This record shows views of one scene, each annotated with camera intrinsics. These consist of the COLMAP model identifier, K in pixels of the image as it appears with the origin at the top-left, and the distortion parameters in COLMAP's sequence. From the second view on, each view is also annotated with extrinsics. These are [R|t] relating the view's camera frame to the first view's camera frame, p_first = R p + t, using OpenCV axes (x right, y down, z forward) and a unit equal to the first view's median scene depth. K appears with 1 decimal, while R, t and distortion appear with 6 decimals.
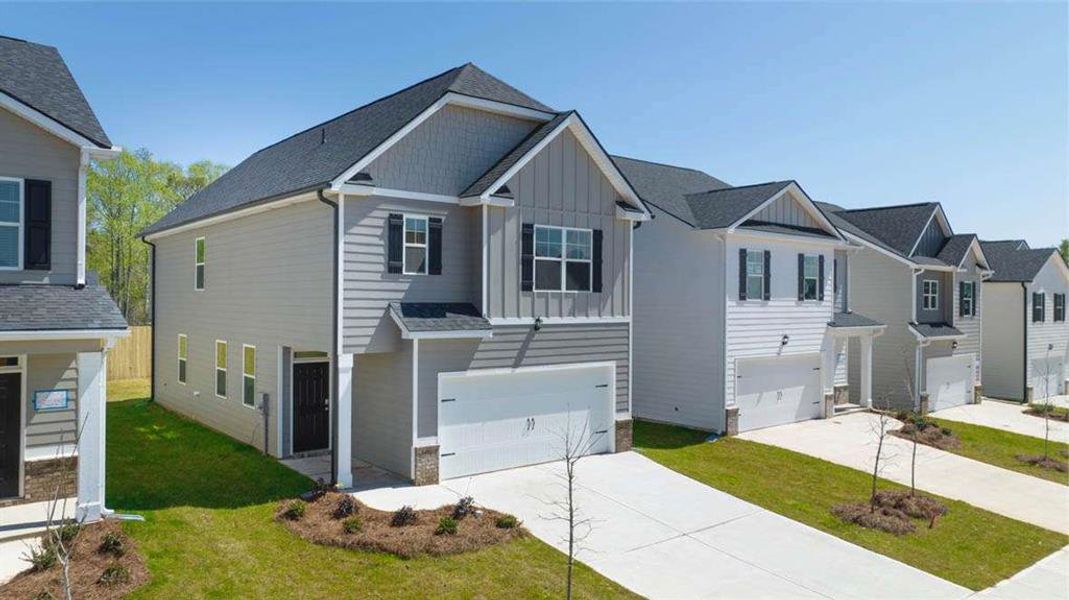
lens RADIAL K [[754.0, 0, 534.5], [0, 754.0, 300.0], [0, 0, 1]] dist [-0.008702, -0.003911]
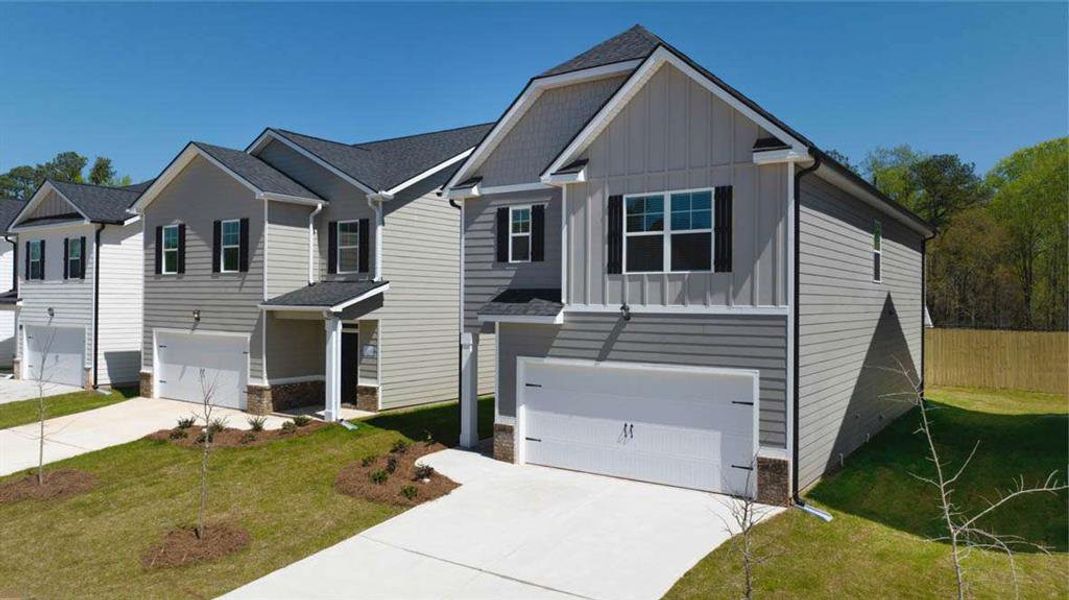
lens RADIAL K [[754.0, 0, 534.5], [0, 754.0, 300.0], [0, 0, 1]] dist [-0.008702, -0.003911]
pose [[0.272224, -0.006436, -0.962212, 0.804689], [-0.002629, 0.999969, -0.007433, 0.025012], [0.962230, 0.004553, 0.272199, 0.684453]]
